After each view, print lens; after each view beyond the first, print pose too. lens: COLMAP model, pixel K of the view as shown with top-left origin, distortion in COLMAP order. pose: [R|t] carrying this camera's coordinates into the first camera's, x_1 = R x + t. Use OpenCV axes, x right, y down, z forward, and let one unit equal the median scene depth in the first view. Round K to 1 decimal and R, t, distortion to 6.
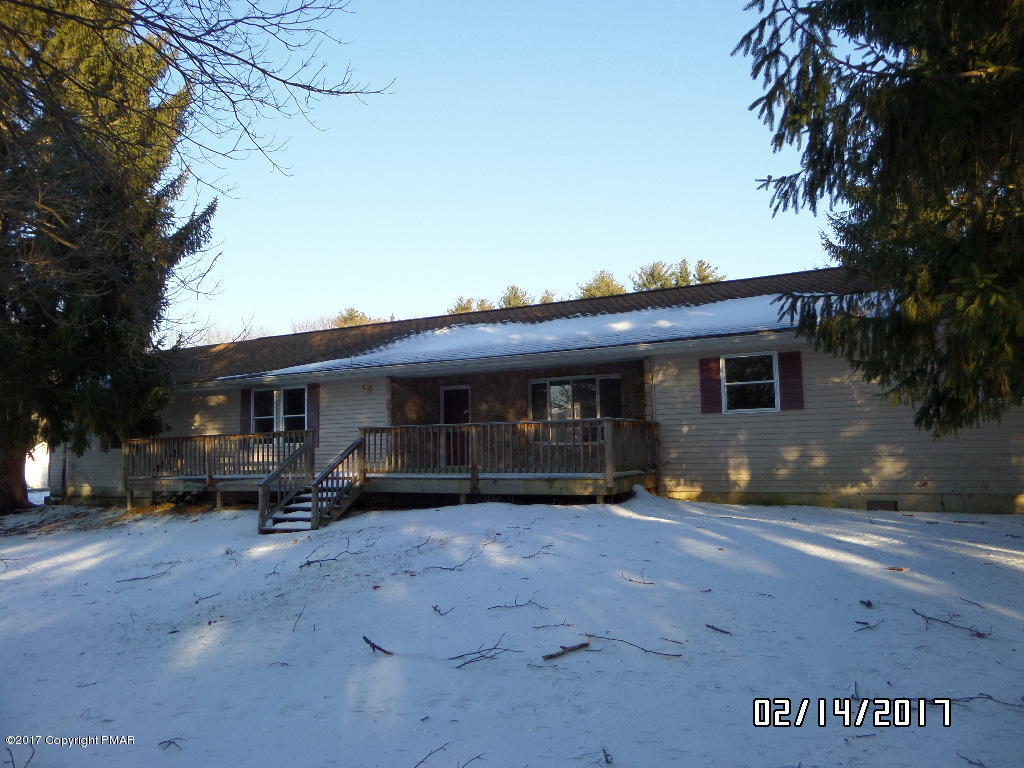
lens RADIAL K [[749.7, 0, 512.0], [0, 749.7, 384.0], [0, 0, 1]] dist [-0.001488, 0.000146]
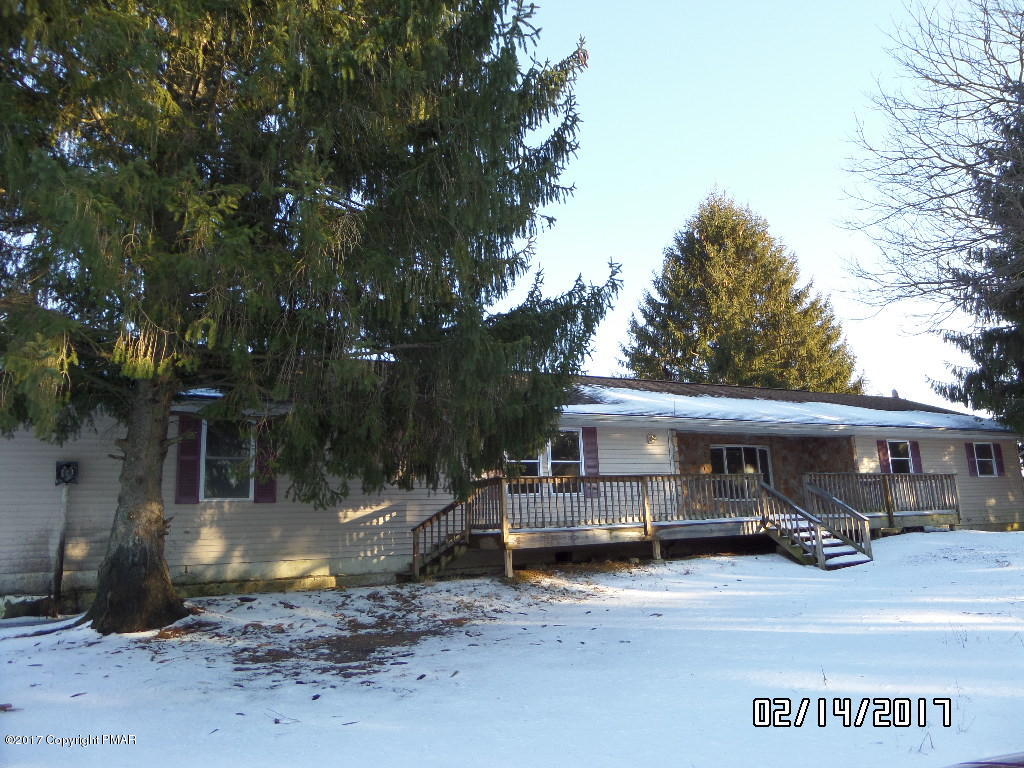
lens RADIAL K [[749.7, 0, 512.0], [0, 749.7, 384.0], [0, 0, 1]] dist [-0.001488, 0.000146]
pose [[0.593310, 0.127941, 0.794742, -1.235234], [-0.068980, 0.991738, -0.108158, 0.060771], [-0.802013, 0.009350, 0.597233, 0.555651]]
